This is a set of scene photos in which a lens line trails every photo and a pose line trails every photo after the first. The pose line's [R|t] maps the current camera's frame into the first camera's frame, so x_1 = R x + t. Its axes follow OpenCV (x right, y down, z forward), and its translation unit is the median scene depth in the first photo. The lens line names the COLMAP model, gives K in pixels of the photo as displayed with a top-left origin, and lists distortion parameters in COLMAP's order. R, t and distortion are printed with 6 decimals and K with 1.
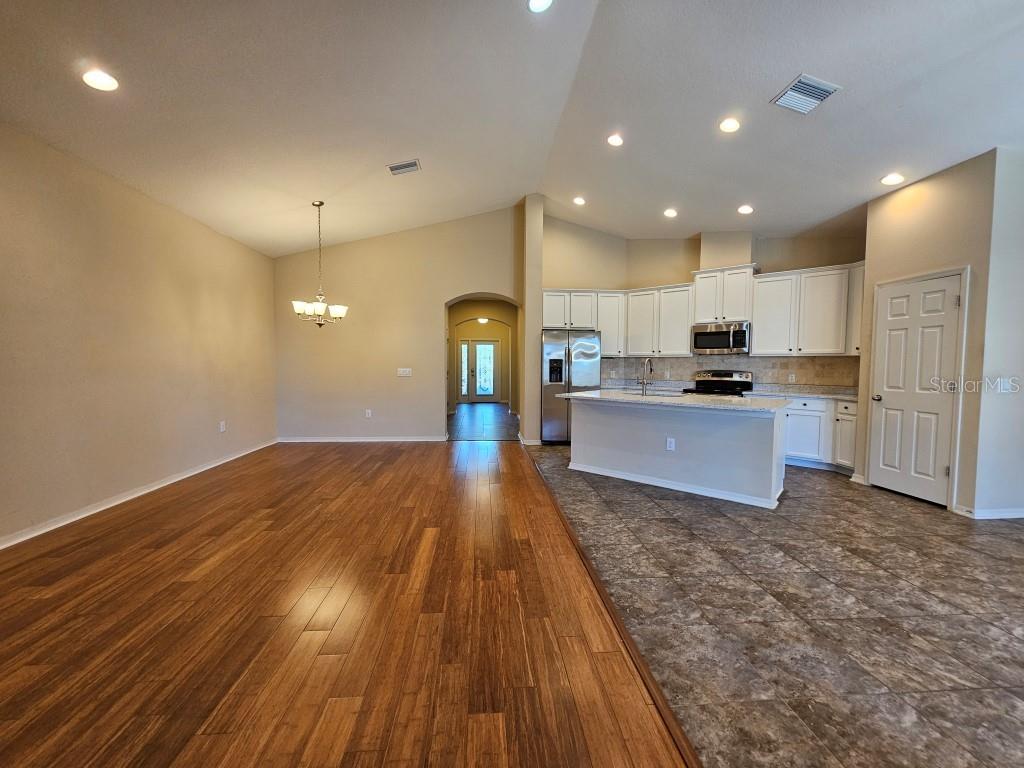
lens RADIAL K [[416.9, 0, 515.6], [0, 416.9, 382.9], [0, 0, 1]] dist [-0.002907, 0.001811]
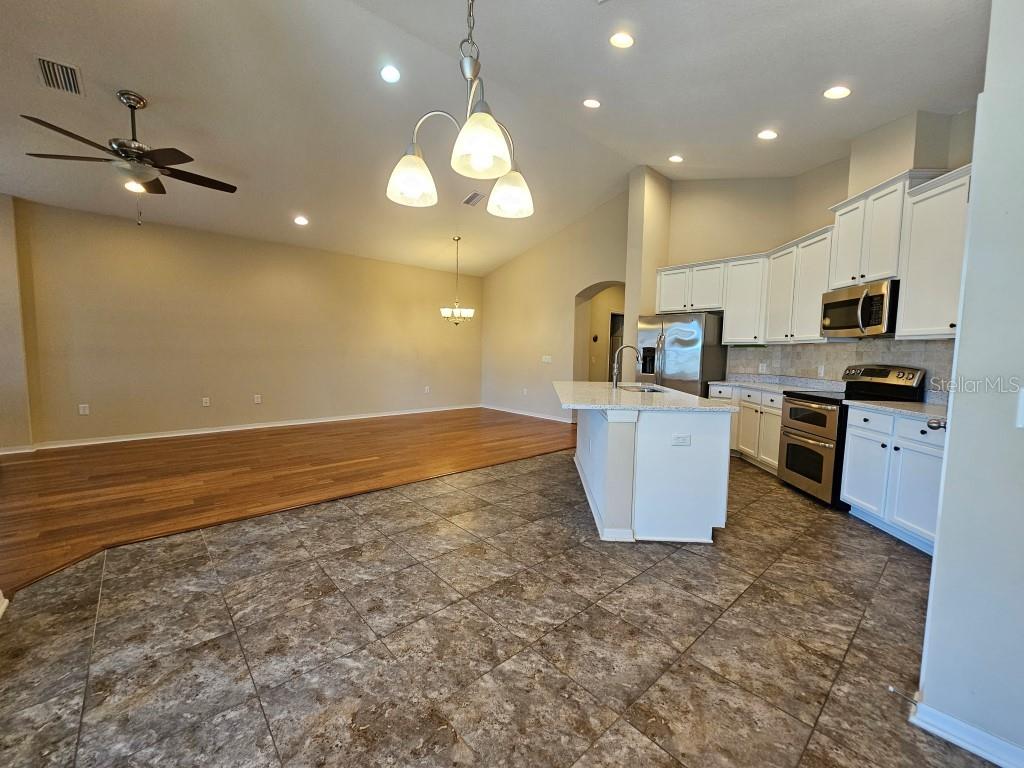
lens RADIAL K [[416.9, 0, 516.6], [0, 416.9, 383.2], [0, 0, 1]] dist [-0.002907, 0.001811]
pose [[0.607965, 0.062541, -0.791497, 0.795658], [-0.048571, 0.997955, 0.041547, -0.005080], [0.792477, 0.013185, 0.609759, 0.292735]]
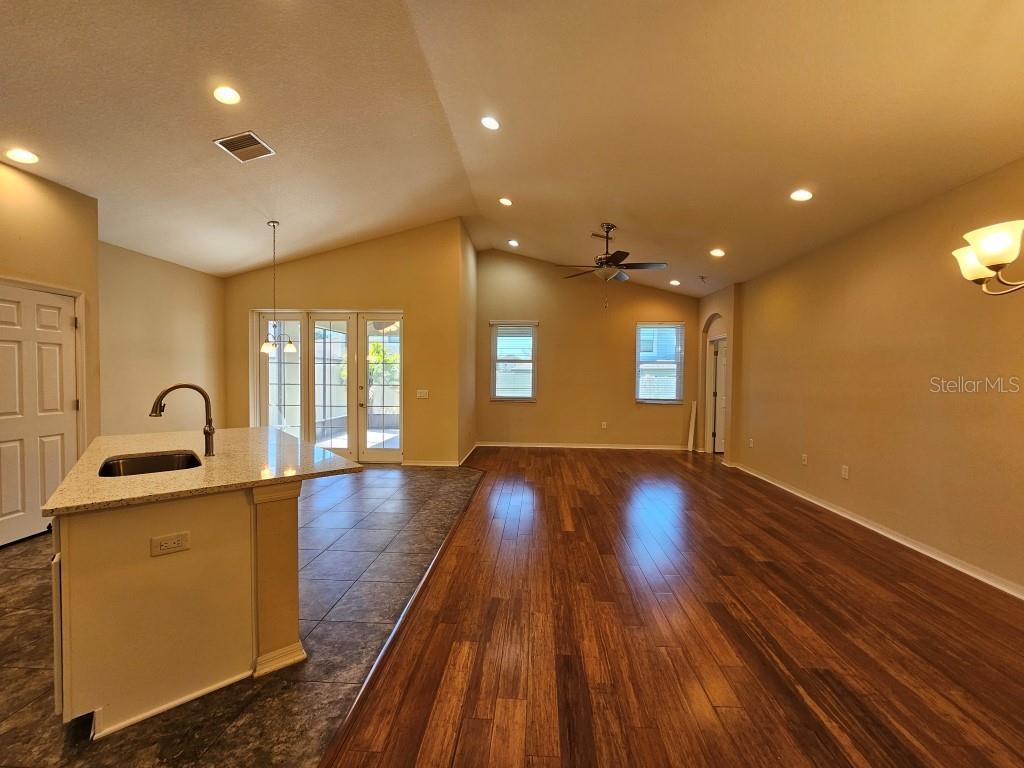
lens RADIAL K [[416.9, 0, 515.3], [0, 416.9, 384.1], [0, 0, 1]] dist [-0.002907, 0.001811]
pose [[-0.990790, -0.020744, 0.133807, -0.123074], [-0.011729, 0.997629, 0.067816, -0.089694], [-0.134896, 0.065623, -0.988684, 1.340413]]
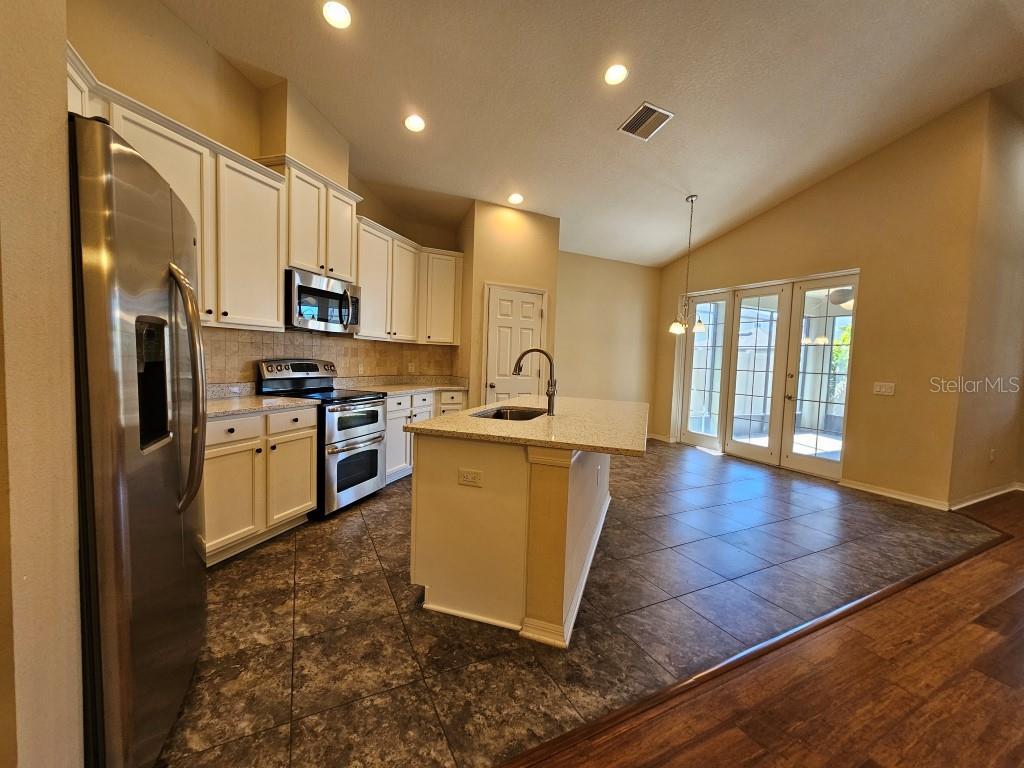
lens RADIAL K [[416.9, 0, 516.3], [0, 416.9, 385.0], [0, 0, 1]] dist [-0.002907, 0.001811]
pose [[-0.383860, -0.080209, 0.919901, -0.170542], [0.001064, 0.996181, 0.087304, -0.054298], [-0.923391, 0.034492, -0.382309, 1.157992]]
